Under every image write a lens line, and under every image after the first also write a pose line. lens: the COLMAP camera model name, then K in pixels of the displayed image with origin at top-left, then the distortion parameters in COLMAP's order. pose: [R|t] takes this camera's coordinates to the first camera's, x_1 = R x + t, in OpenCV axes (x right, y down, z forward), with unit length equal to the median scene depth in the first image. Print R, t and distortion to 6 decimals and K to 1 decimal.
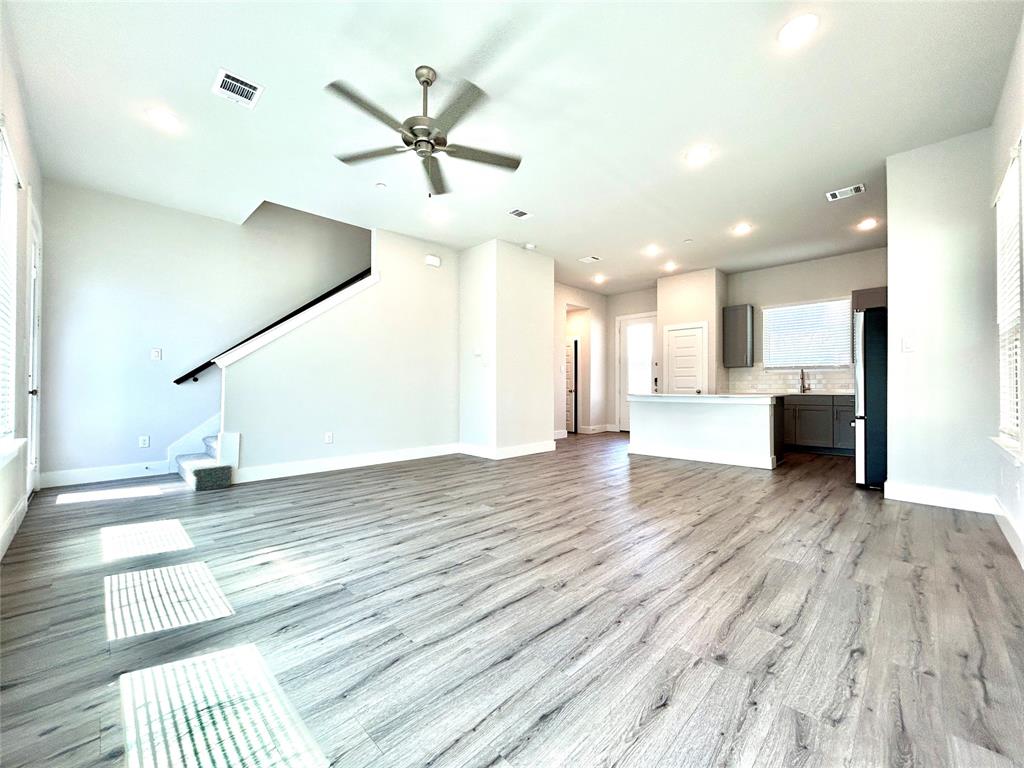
lens RADIAL K [[413.5, 0, 512.0], [0, 413.5, 384.0], [0, 0, 1]] dist [-0.001438, 0.000458]
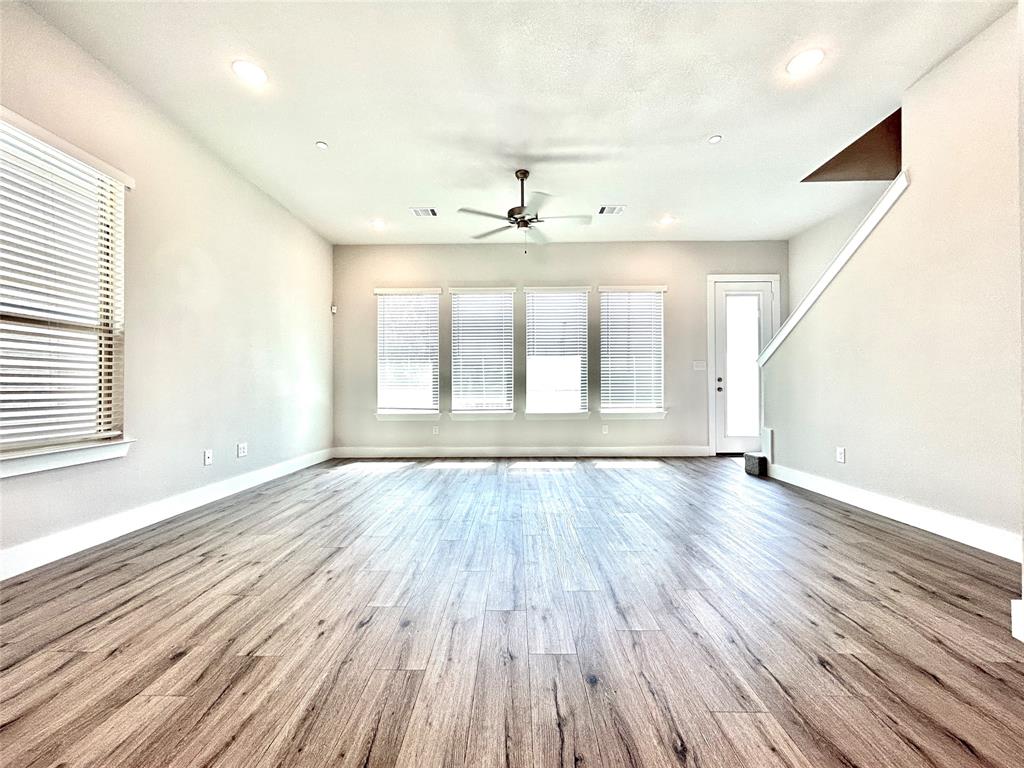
lens RADIAL K [[413.5, 0, 512.0], [0, 413.5, 384.0], [0, 0, 1]] dist [-0.001438, 0.000458]
pose [[-0.718233, -0.004829, -0.695786, 0.868164], [0.008174, 0.999848, -0.015377, 0.021222], [0.695755, -0.016732, -0.718084, 2.079672]]
